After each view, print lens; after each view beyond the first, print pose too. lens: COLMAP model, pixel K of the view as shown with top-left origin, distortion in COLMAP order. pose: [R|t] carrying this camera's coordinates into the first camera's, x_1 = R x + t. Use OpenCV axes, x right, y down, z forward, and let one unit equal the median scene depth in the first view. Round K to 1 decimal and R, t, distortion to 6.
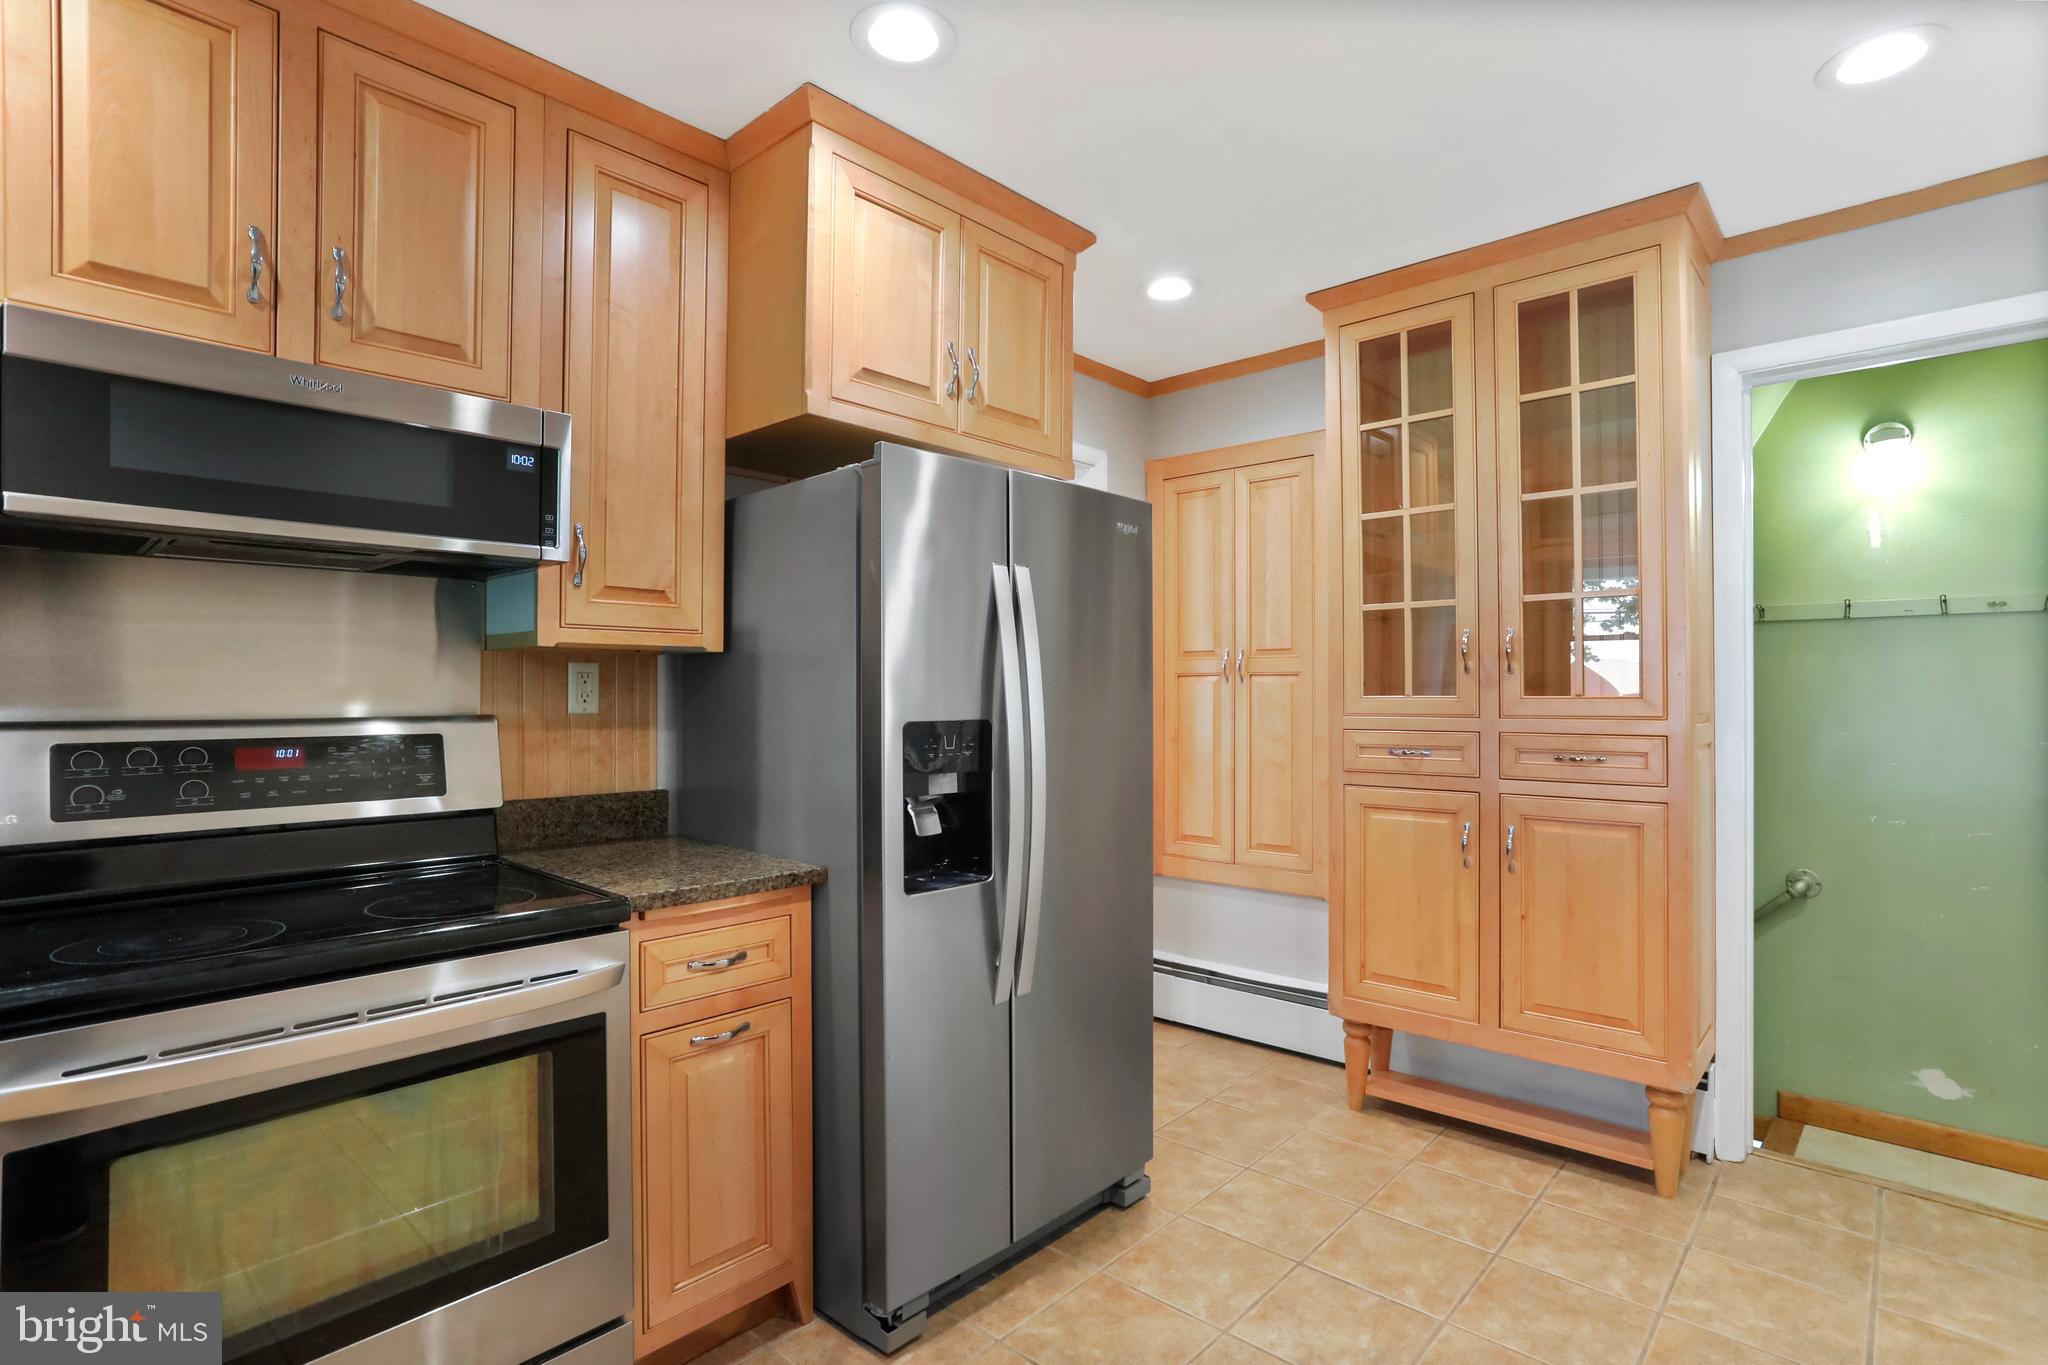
lens RADIAL K [[1010.7, 0, 1013.7], [0, 1010.7, 691.4], [0, 0, 1]] dist [-0.047586, 0.022446]
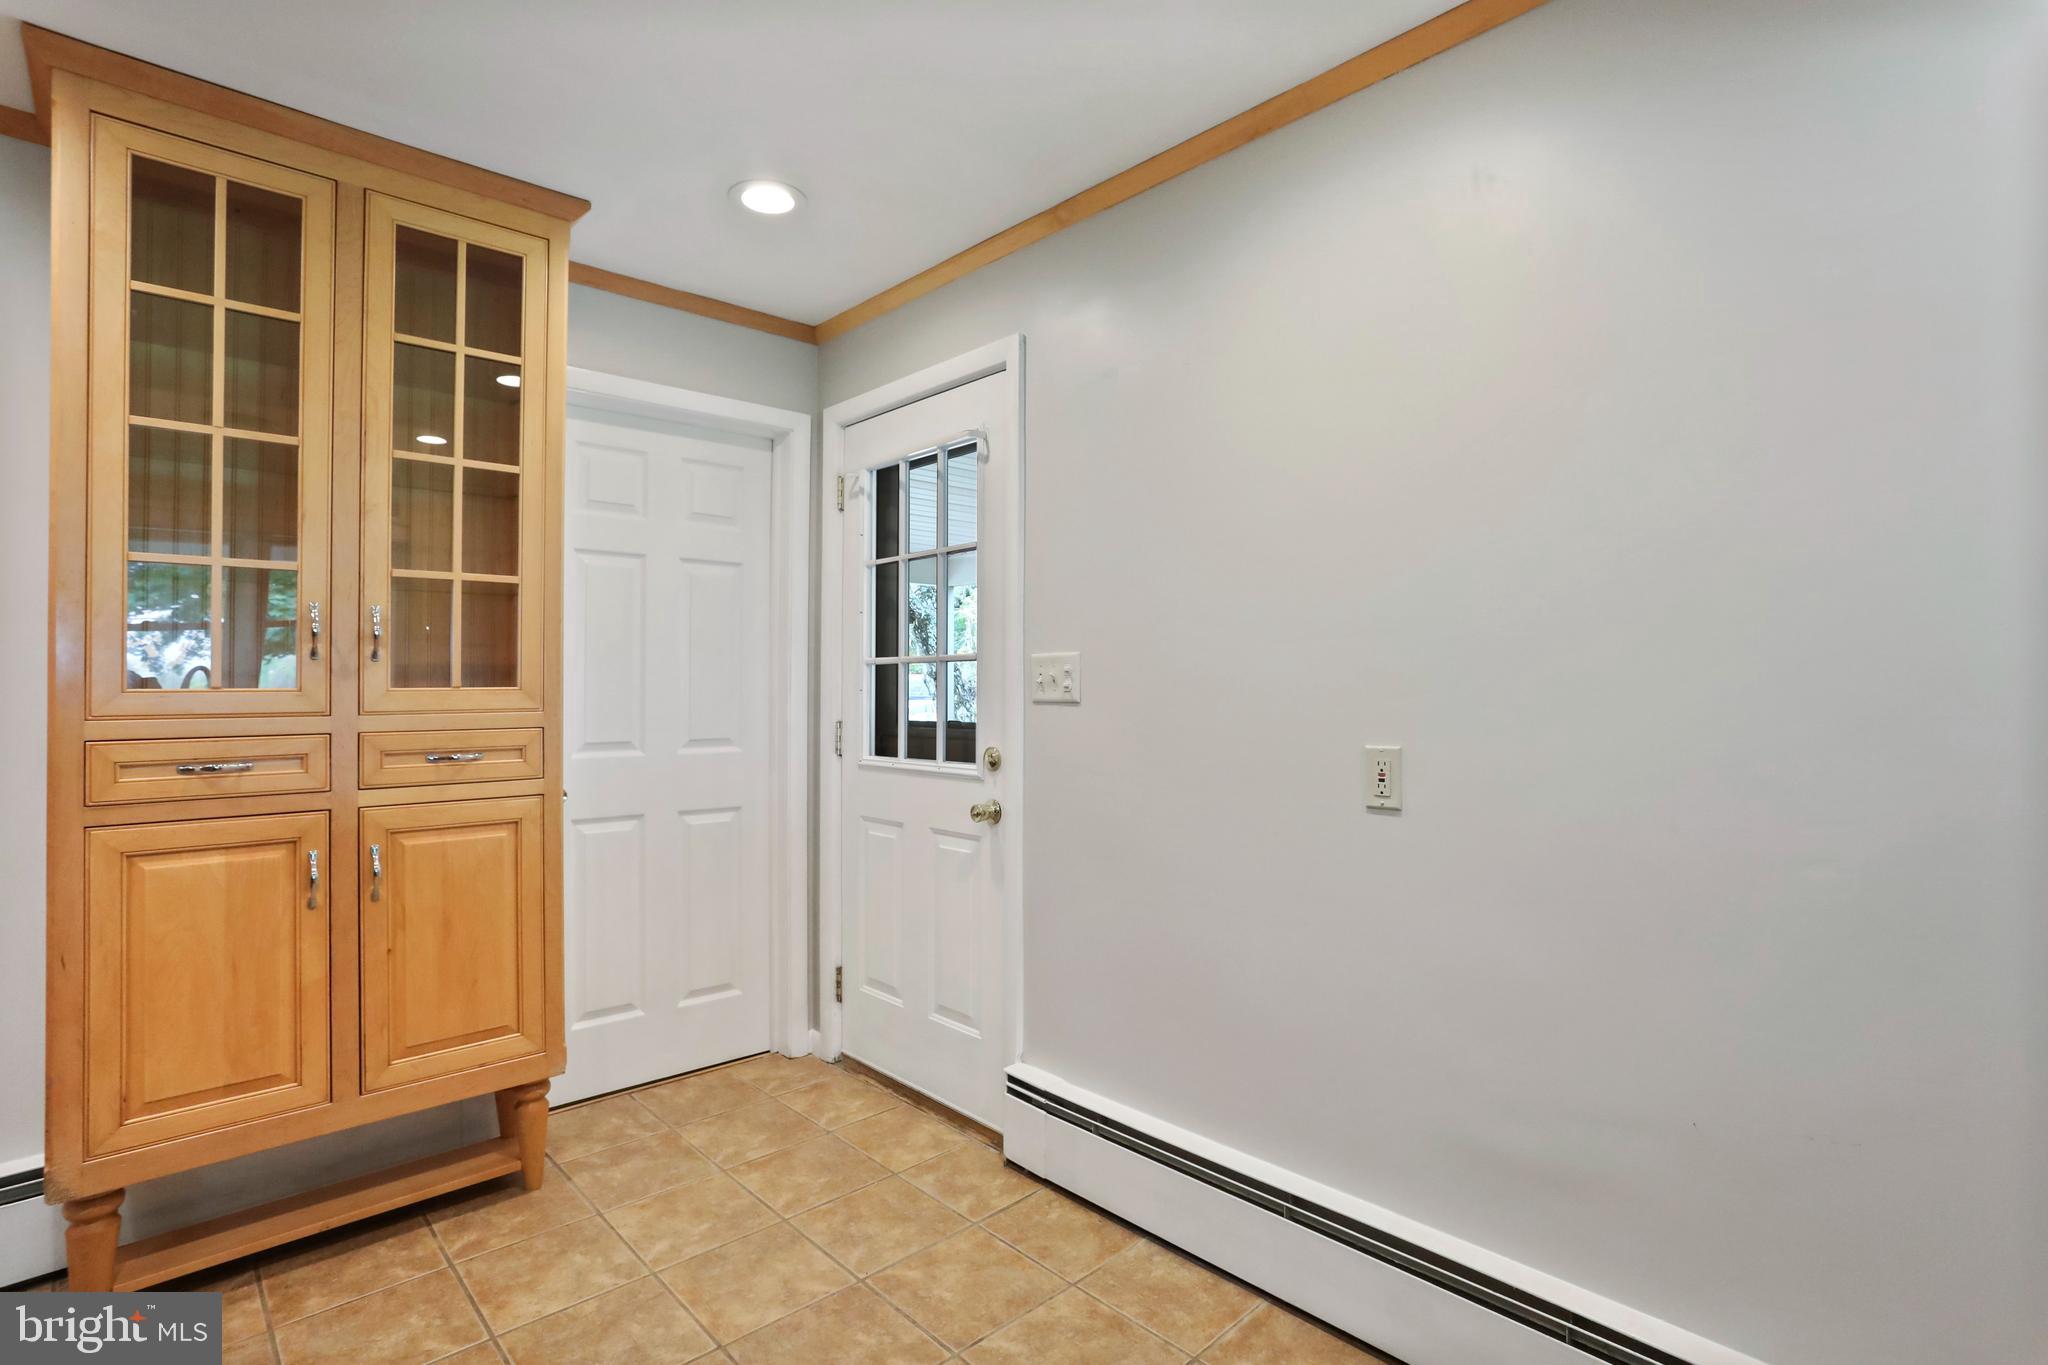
lens RADIAL K [[984.2, 0, 1024.0], [0, 984.2, 682.5], [0, 0, 1]] dist [-0.014282, 0.000413]
pose [[0.070156, 0.008143, 0.997503, -0.277603], [0.003645, 0.999958, -0.008420, 0.008630], [-0.997529, 0.004226, 0.070123, 0.408060]]
